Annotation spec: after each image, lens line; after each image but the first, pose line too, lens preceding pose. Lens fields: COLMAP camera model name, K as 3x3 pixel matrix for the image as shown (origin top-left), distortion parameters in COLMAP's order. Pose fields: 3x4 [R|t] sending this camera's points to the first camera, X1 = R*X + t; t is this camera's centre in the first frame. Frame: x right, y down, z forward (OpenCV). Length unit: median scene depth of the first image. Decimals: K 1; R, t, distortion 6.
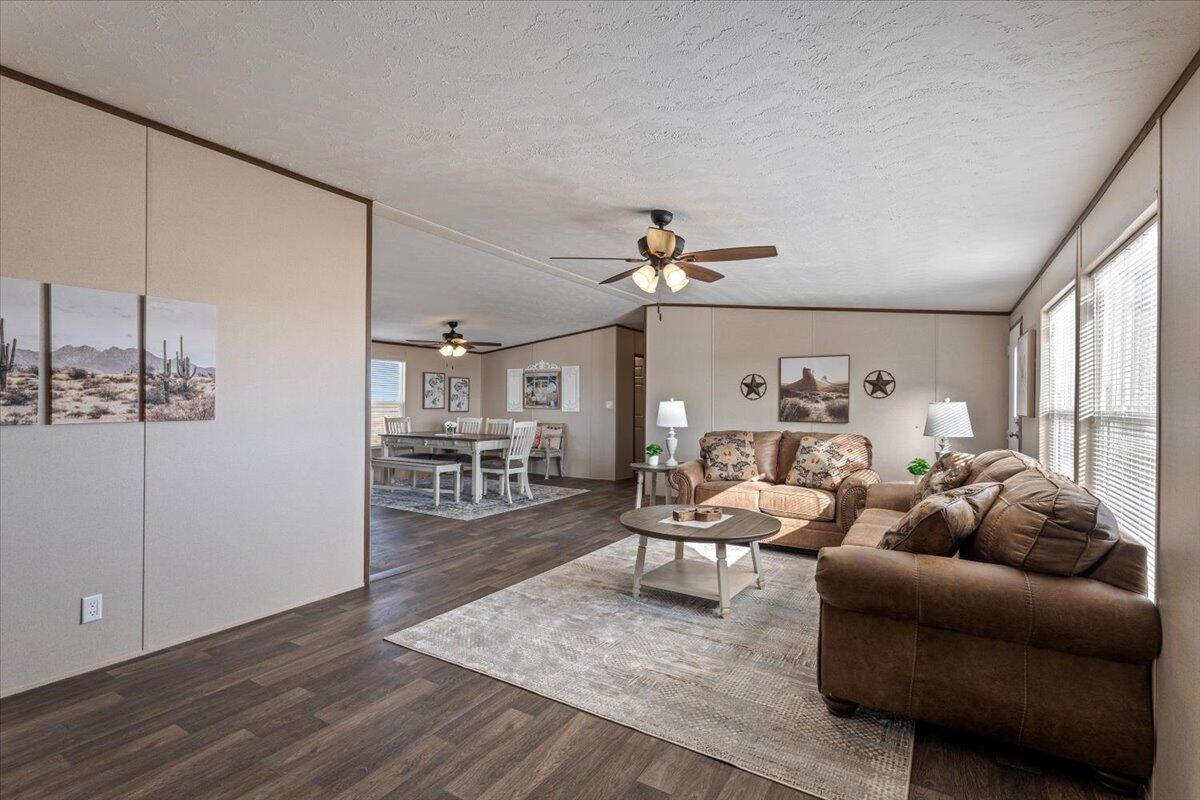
lens RADIAL K [[560.1, 0, 590.8], [0, 560.1, 395.7], [0, 0, 1]] dist [0.005242, 0.002030]
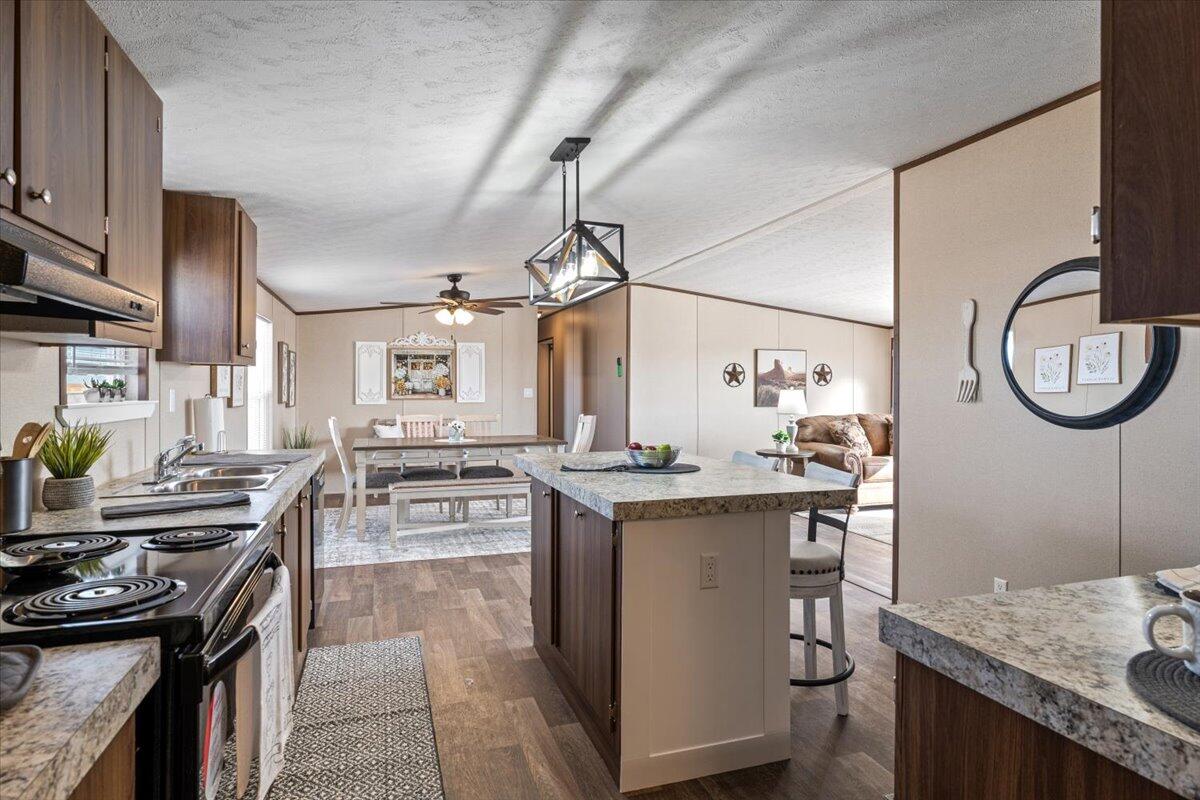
lens RADIAL K [[650.8, 0, 596.9], [0, 650.8, 390.2], [0, 0, 1]] dist [0.004179, -0.000808]
pose [[0.626110, -0.009989, 0.779670, -0.839063], [-0.006863, 0.999809, 0.018320, -0.007375], [-0.779704, -0.016822, 0.625922, 0.411766]]
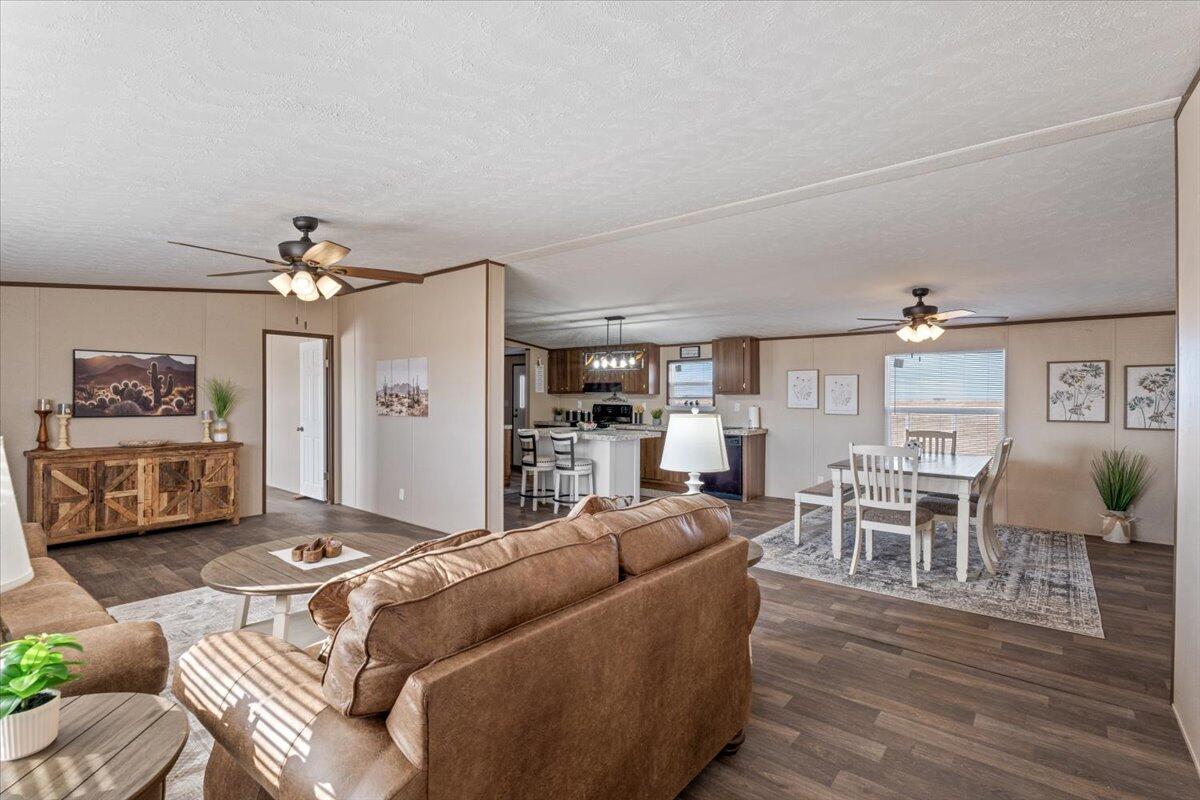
lens RADIAL K [[560.1, 0, 600.1], [0, 560.1, 405.9], [0, 0, 1]] dist [0.005242, 0.002030]
pose [[-0.111925, 0.007591, -0.993688, 0.502307], [0.006469, 0.999955, 0.006910, -0.001622], [0.993696, -0.005655, -0.111969, 0.778222]]
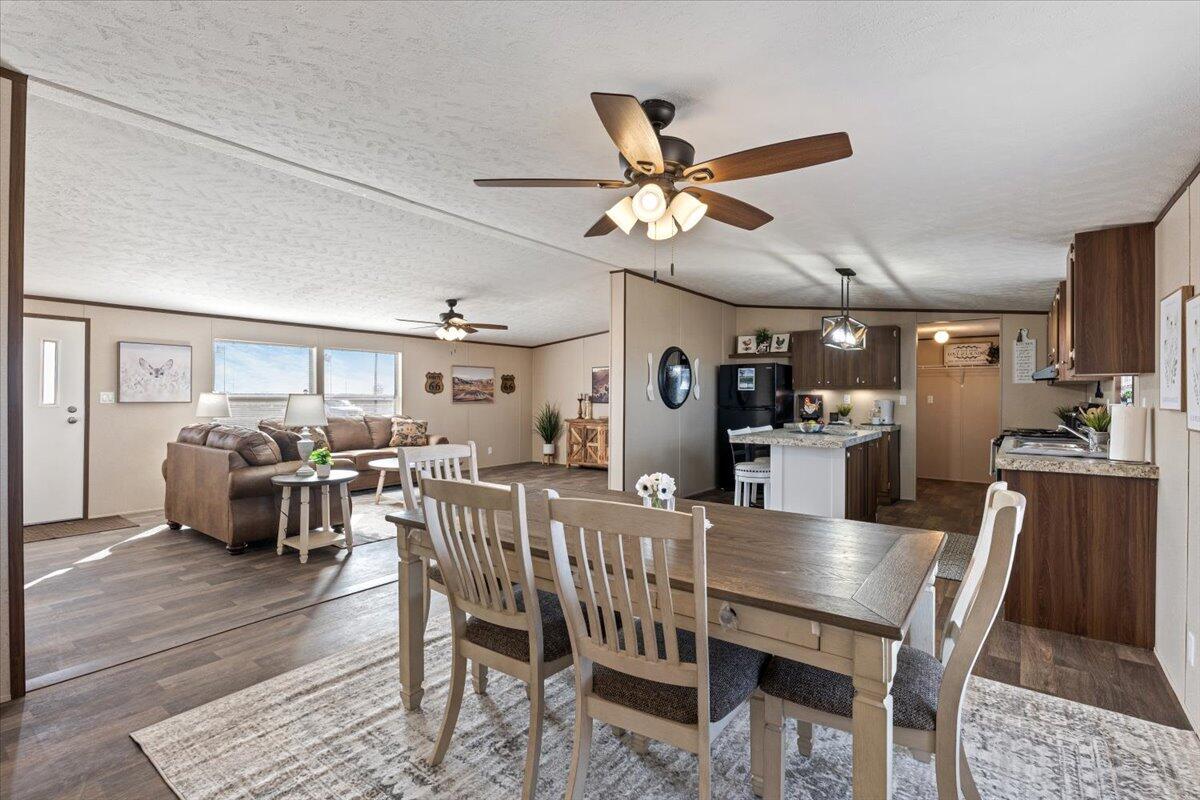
lens RADIAL K [[560.1, 0, 594.0], [0, 560.1, 393.3], [0, 0, 1]] dist [0.005242, 0.002030]
pose [[-0.996155, -0.010942, 0.086924, -0.269591], [-0.012319, 0.999807, -0.015311, 0.011827], [-0.086740, -0.016323, -0.996097, 1.415016]]
